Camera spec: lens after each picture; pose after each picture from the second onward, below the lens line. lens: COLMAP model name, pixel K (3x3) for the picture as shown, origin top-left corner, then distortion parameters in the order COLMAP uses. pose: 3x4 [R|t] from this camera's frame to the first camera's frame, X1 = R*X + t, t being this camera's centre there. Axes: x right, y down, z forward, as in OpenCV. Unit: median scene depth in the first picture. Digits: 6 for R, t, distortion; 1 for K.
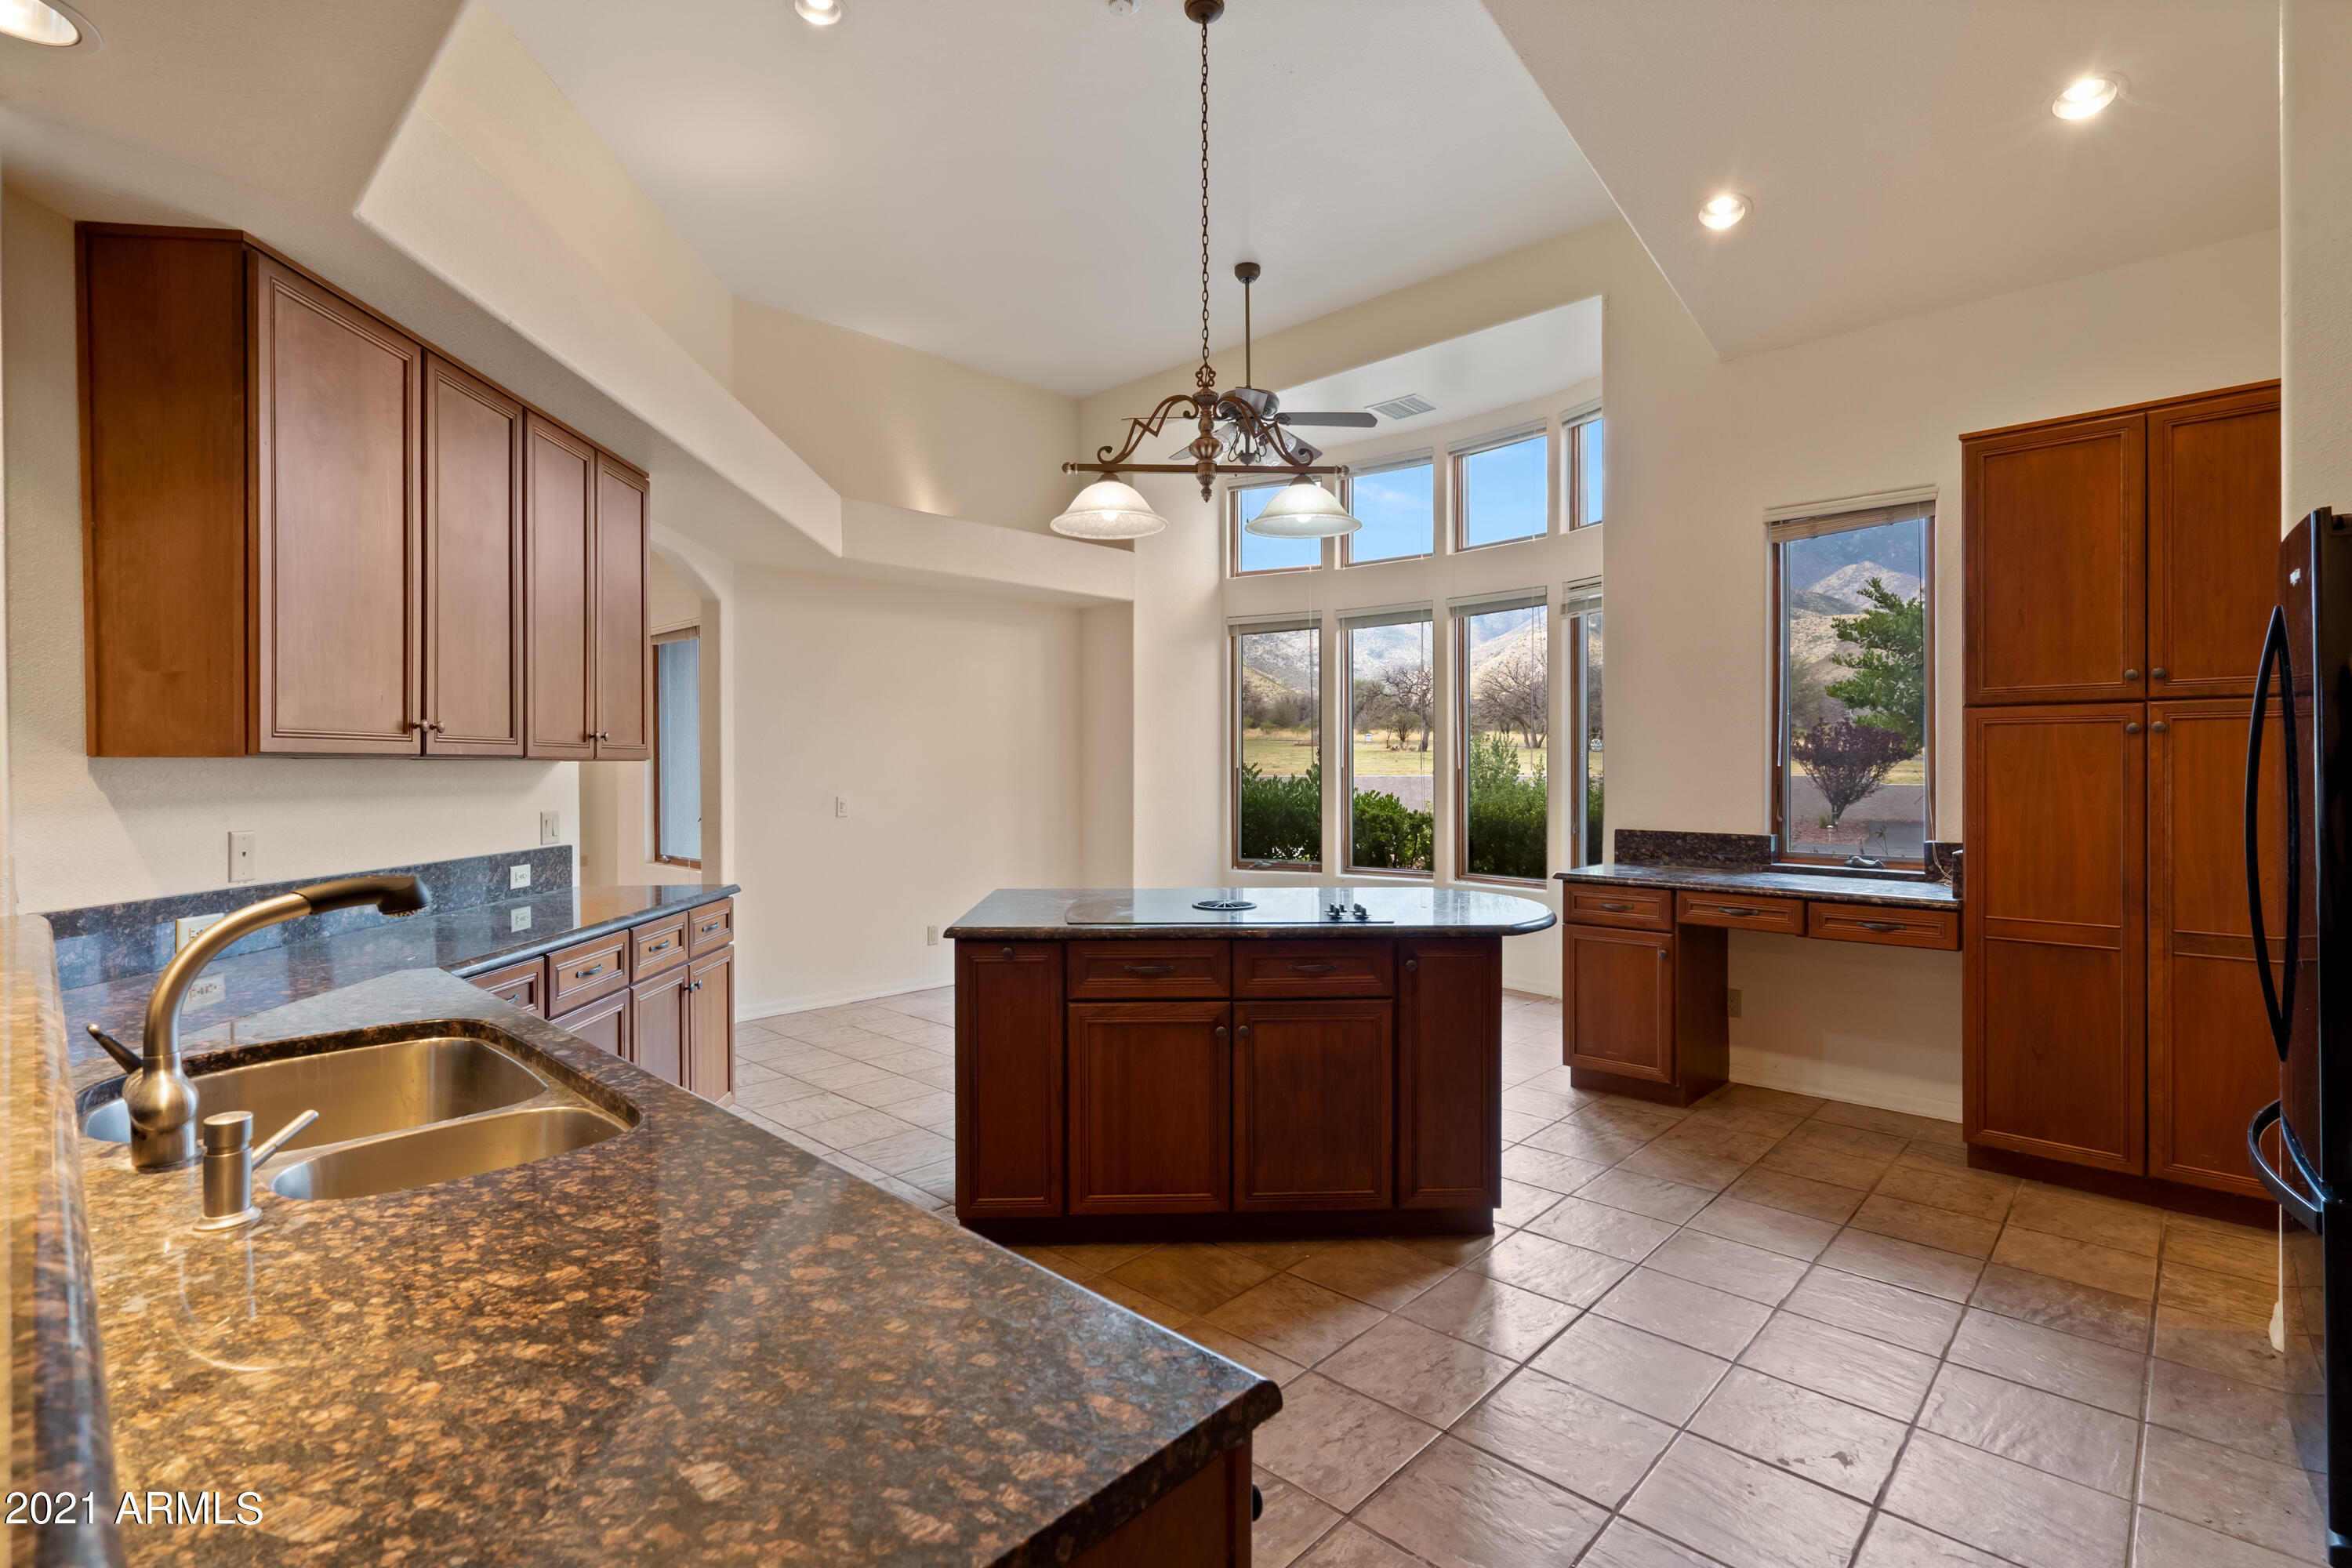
lens RADIAL K [[1120.3, 0, 1176.0], [0, 1120.3, 784.0], [0, 0, 1]] dist [-0.002542, -0.000513]
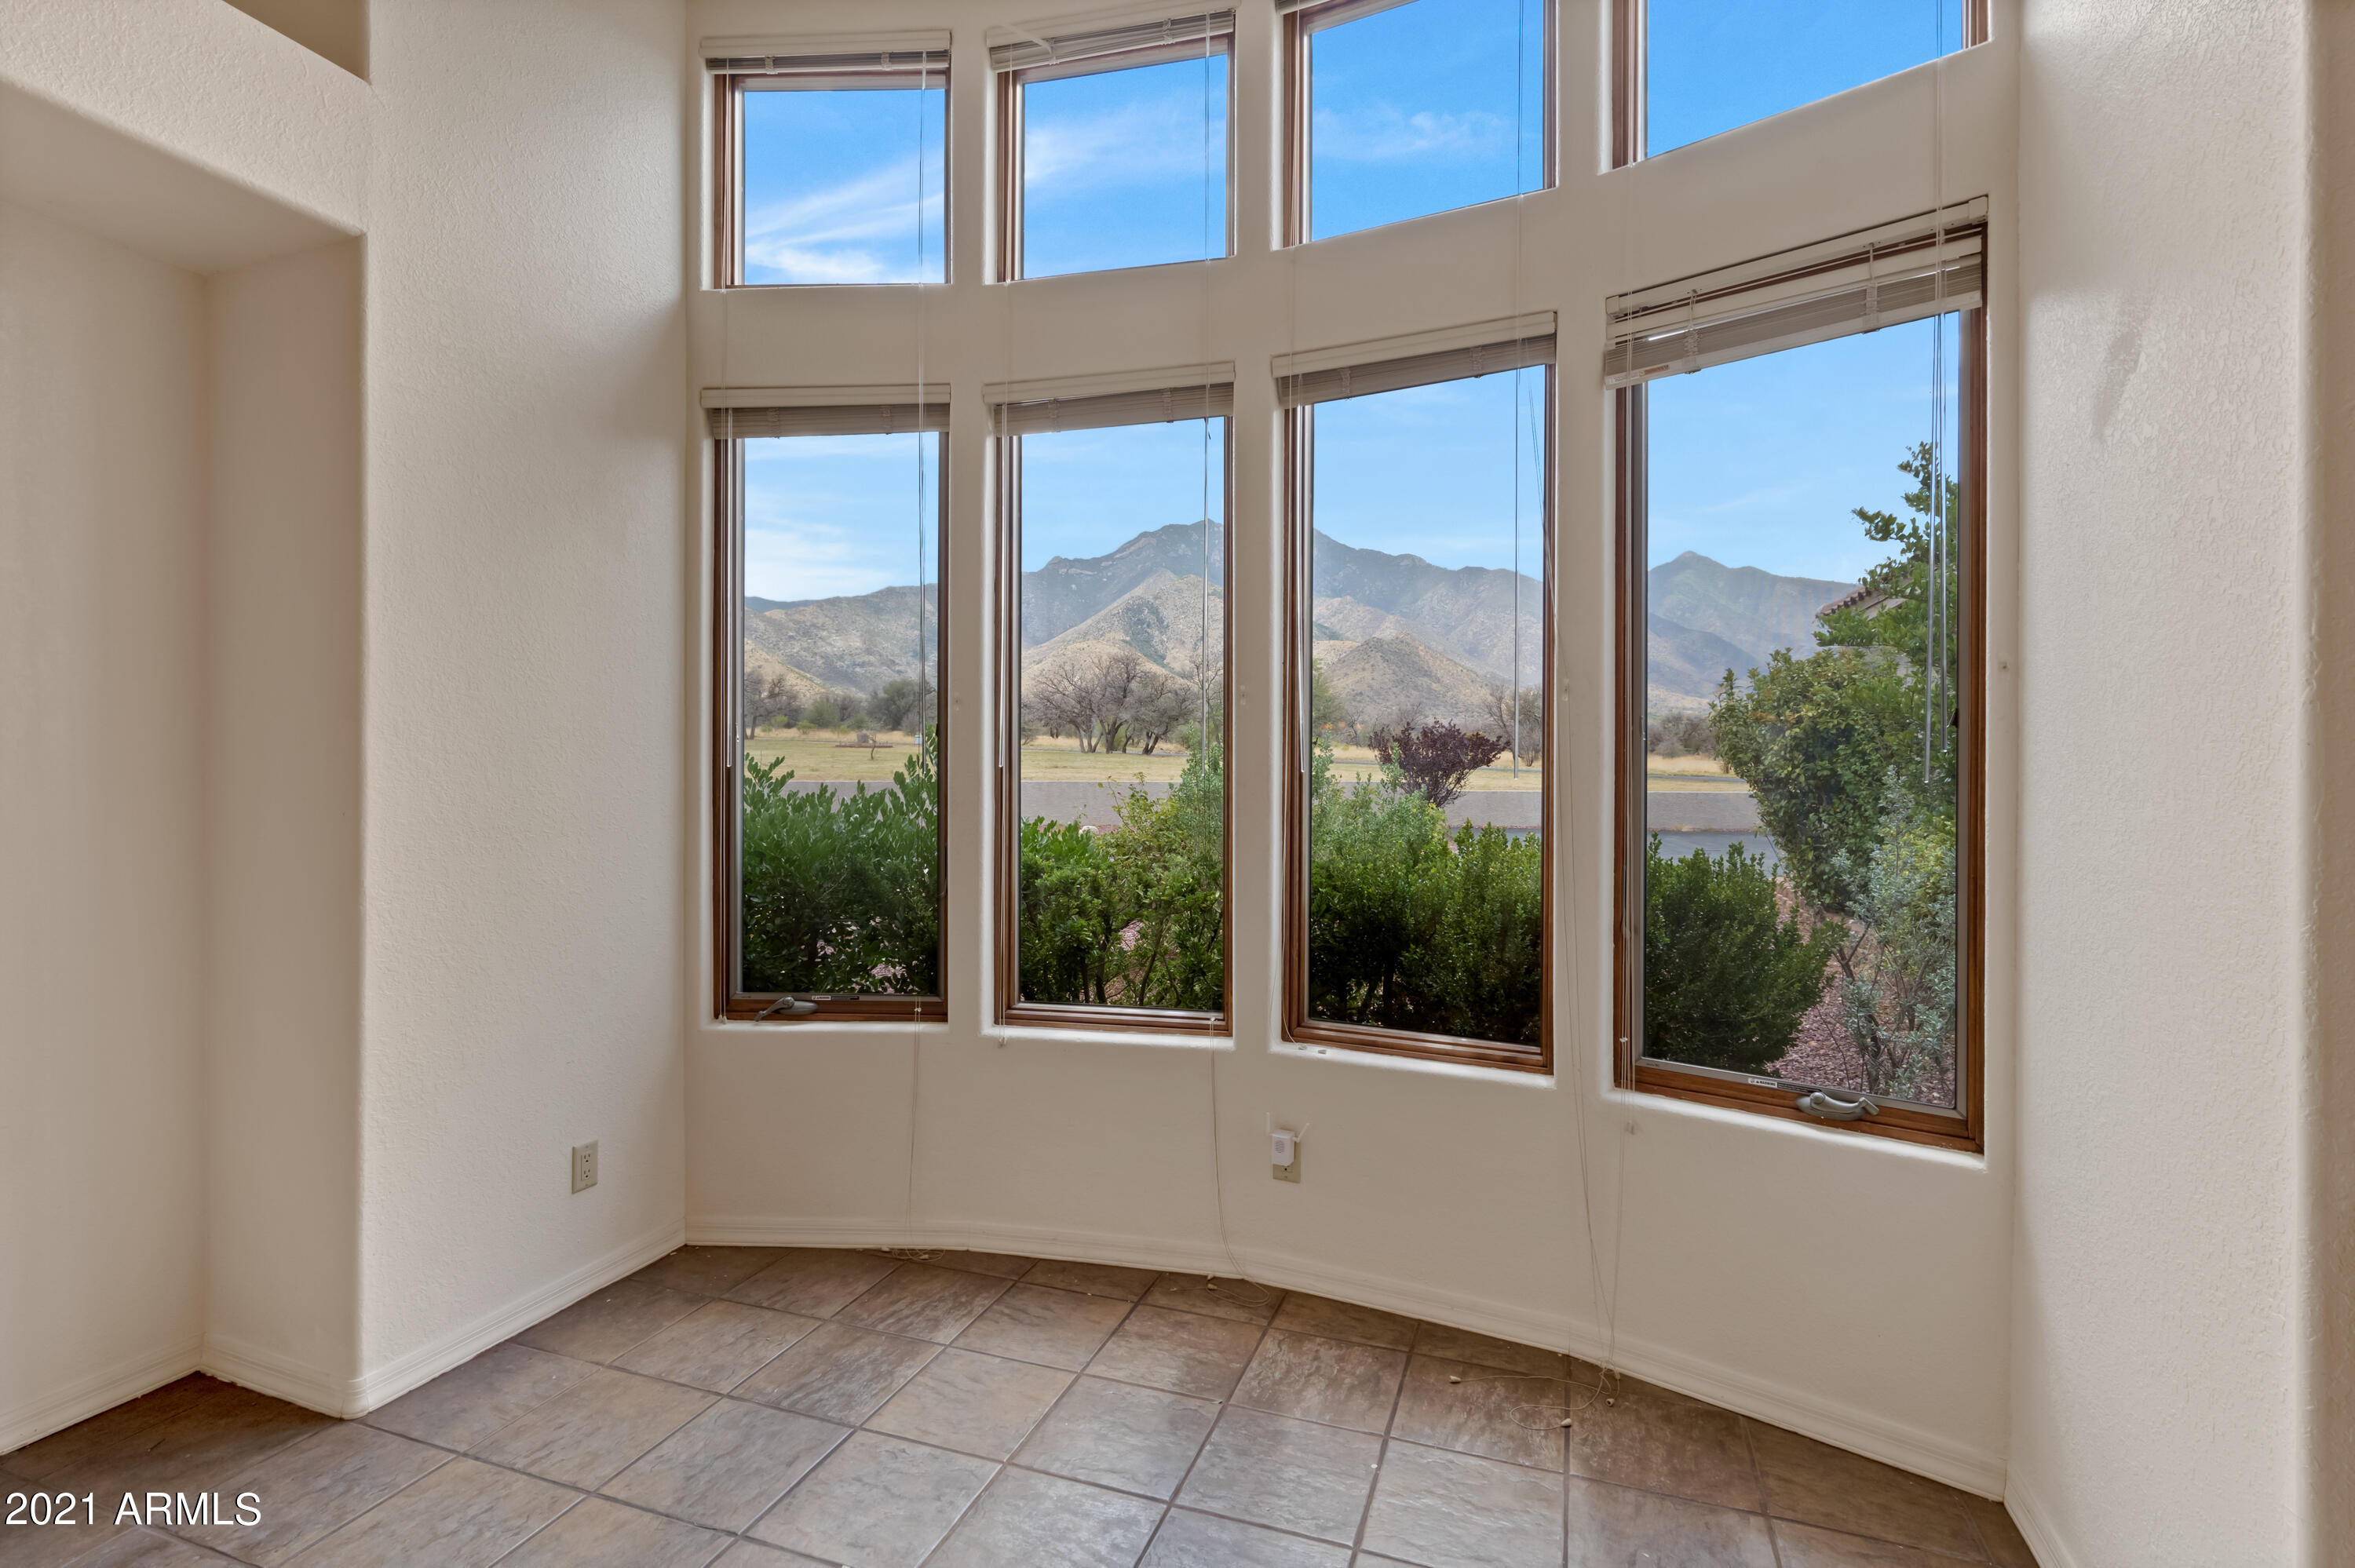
lens RADIAL K [[1121.6, 0, 1177.5], [0, 1121.6, 784.0], [0, 0, 1]] dist [-0.002542, -0.000513]
pose [[0.920024, 0.001402, 0.391858, 0.045085], [-0.000041, 0.999994, -0.003480, -0.007251], [-0.391861, 0.003186, 0.920019, 0.567973]]
